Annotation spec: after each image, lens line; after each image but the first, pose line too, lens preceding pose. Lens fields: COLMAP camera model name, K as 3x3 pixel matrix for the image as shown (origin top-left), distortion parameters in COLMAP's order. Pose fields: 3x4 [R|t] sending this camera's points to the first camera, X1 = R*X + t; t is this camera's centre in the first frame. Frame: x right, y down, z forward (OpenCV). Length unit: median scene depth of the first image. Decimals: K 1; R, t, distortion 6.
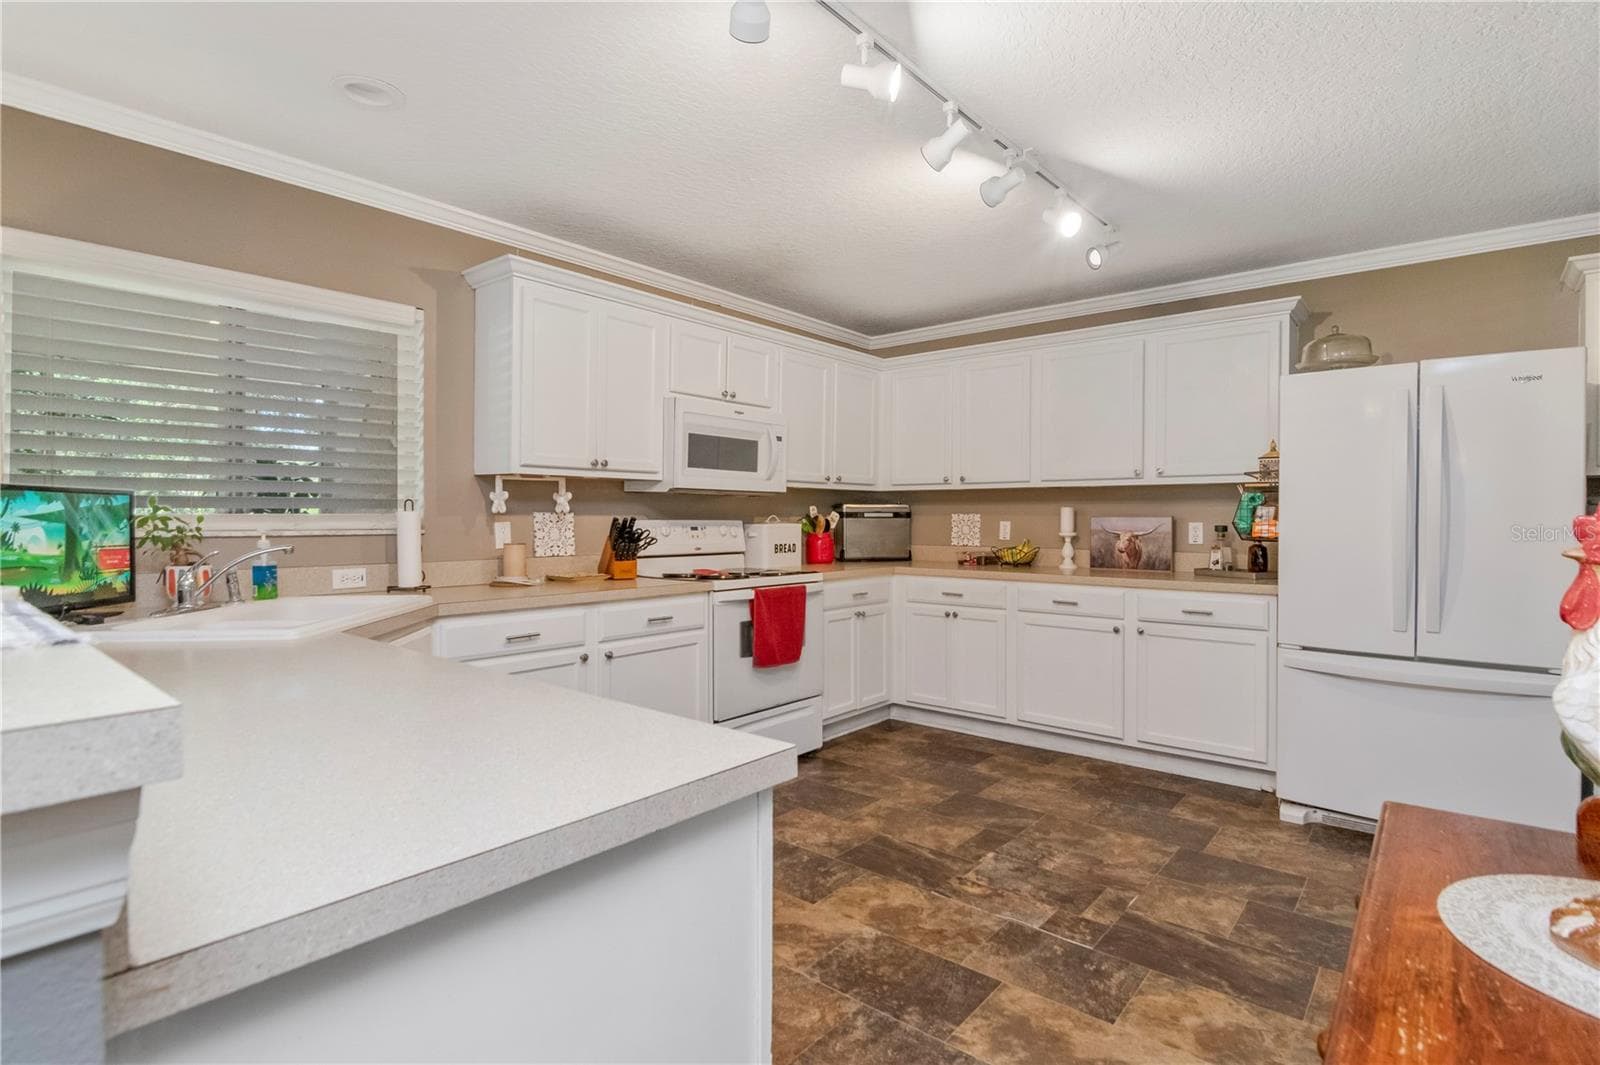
lens RADIAL K [[777.9, 0, 748.4], [0, 777.9, 529.5], [0, 0, 1]] dist [-0.005518, -0.002288]
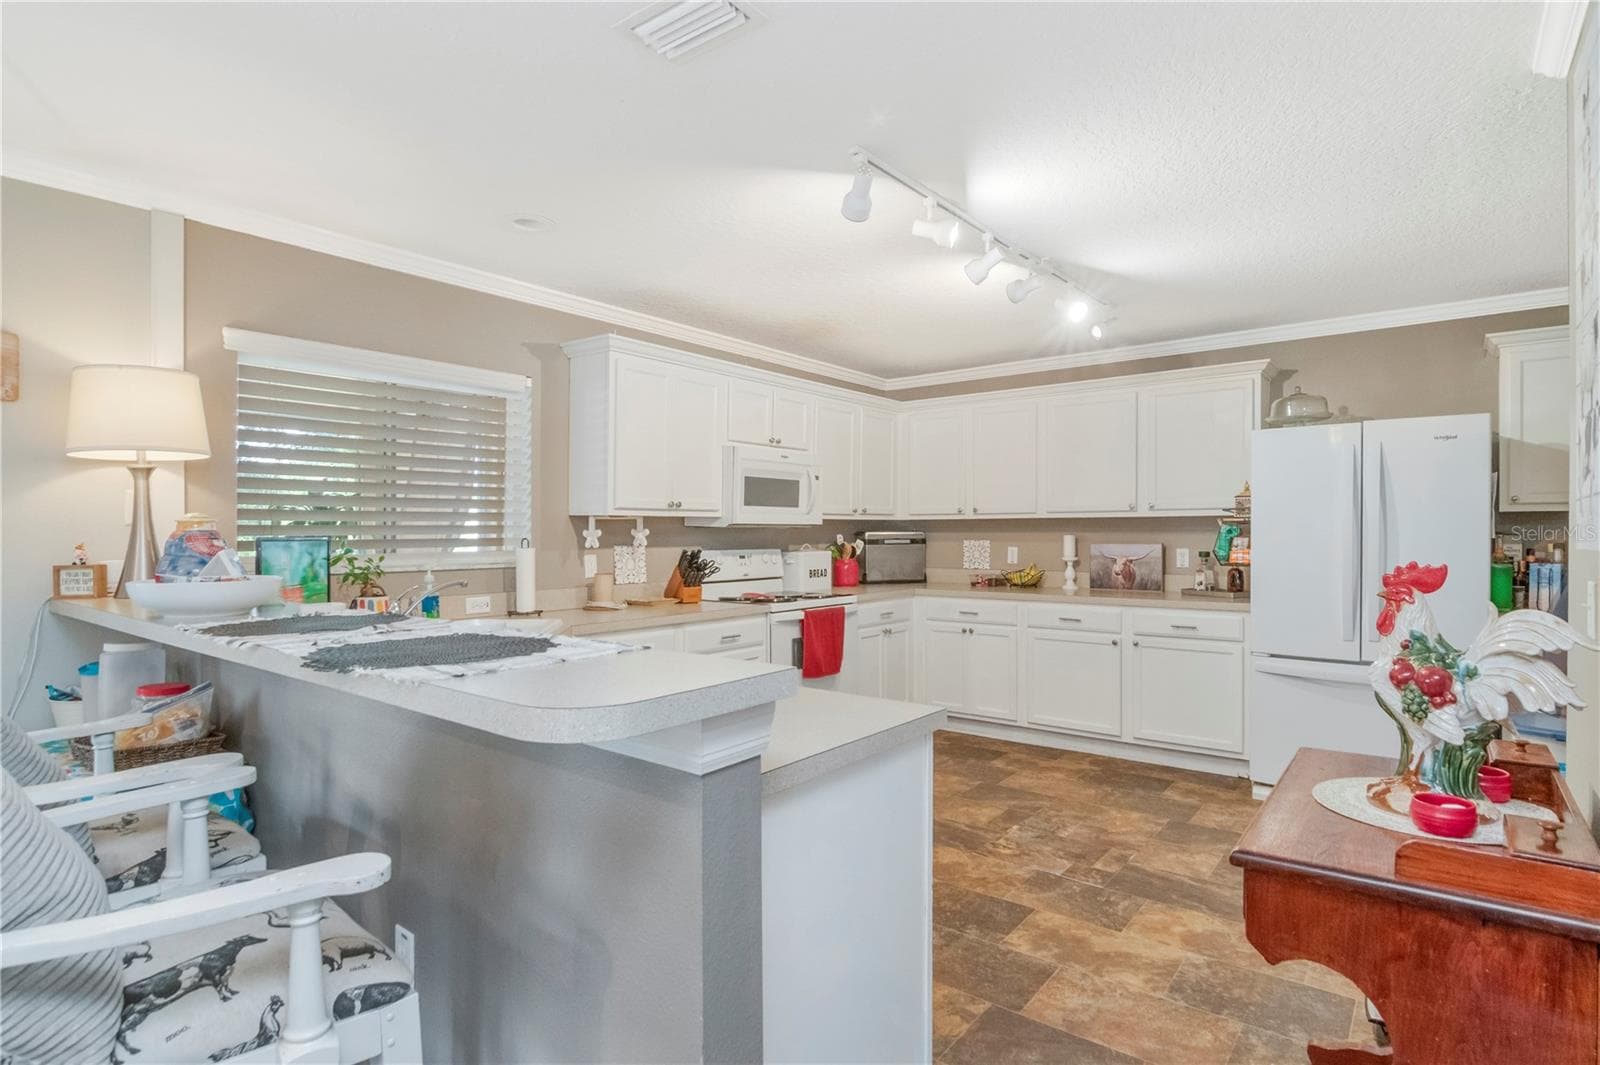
lens RADIAL K [[785.4, 0, 732.5], [0, 785.4, 550.9], [0, 0, 1]] dist [-0.016214, -0.001014]
pose [[0.999961, -0.008650, -0.001665, -0.101270], [0.008659, 0.999948, 0.005316, -0.020637], [0.001619, -0.005330, 0.999984, -0.181550]]
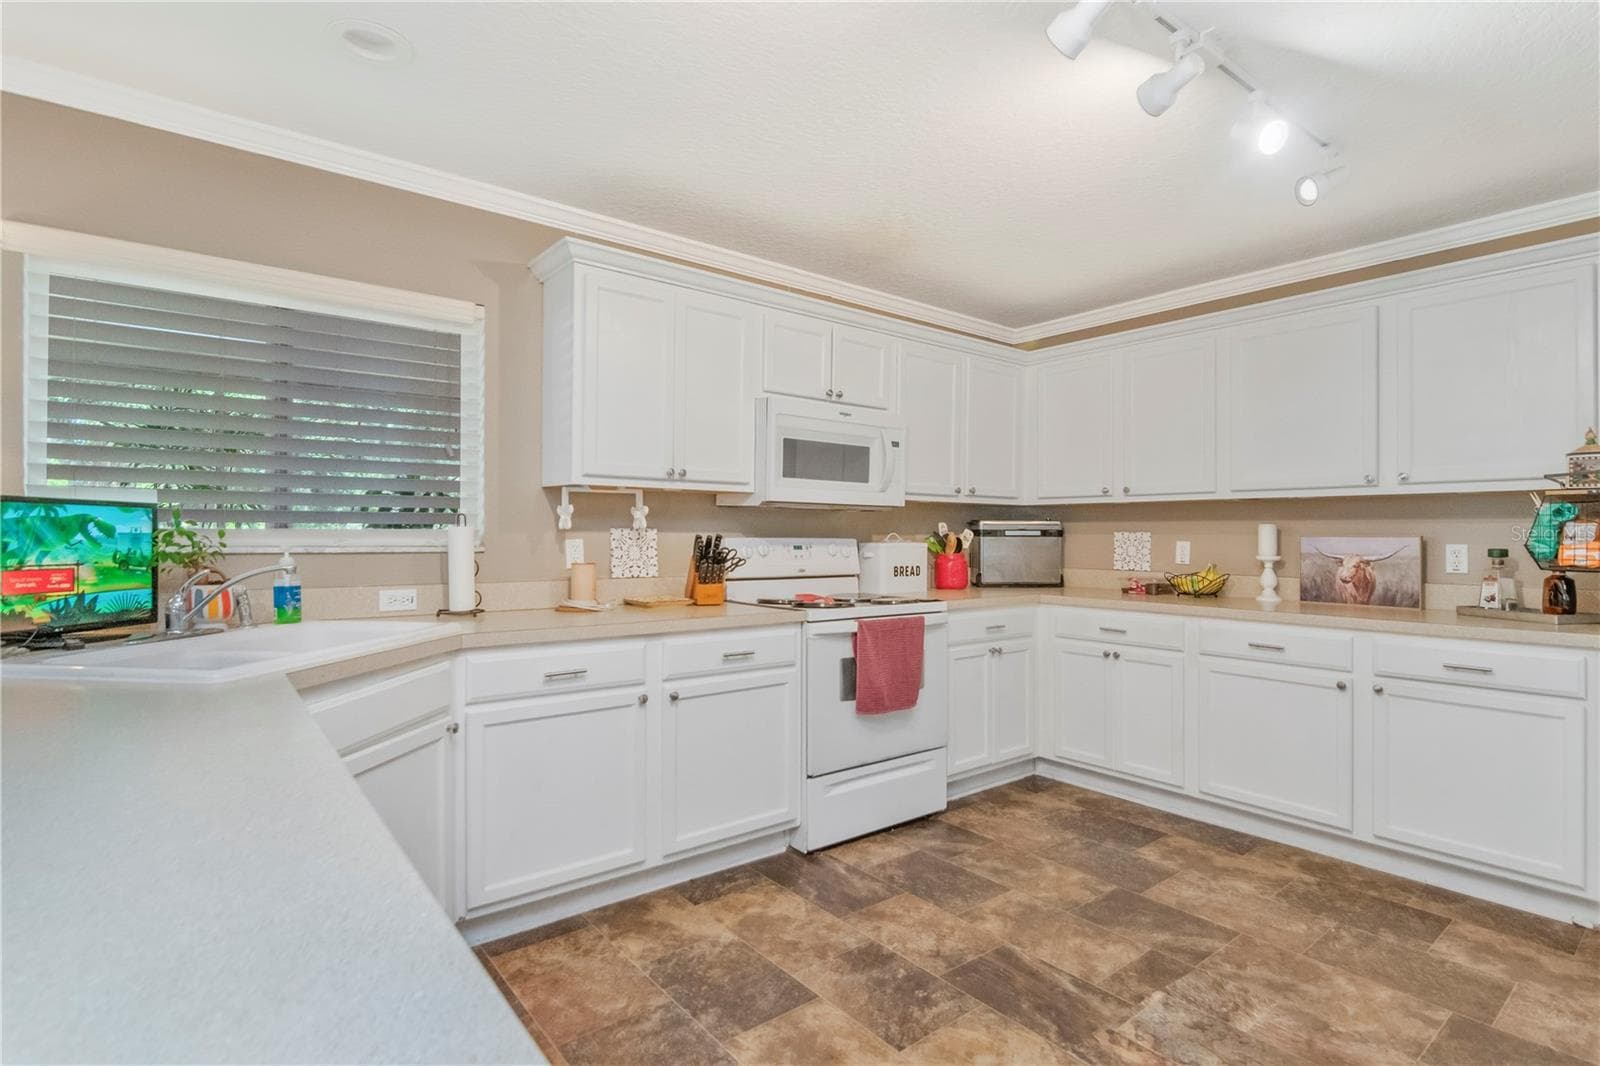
lens RADIAL K [[777.9, 0, 748.4], [0, 777.9, 530.0], [0, 0, 1]] dist [-0.005518, -0.002288]
pose [[0.980853, 0.002871, -0.194727, 0.057954], [-0.007148, 0.999748, -0.021267, -0.002594], [0.194617, 0.022251, 0.980627, 0.155334]]
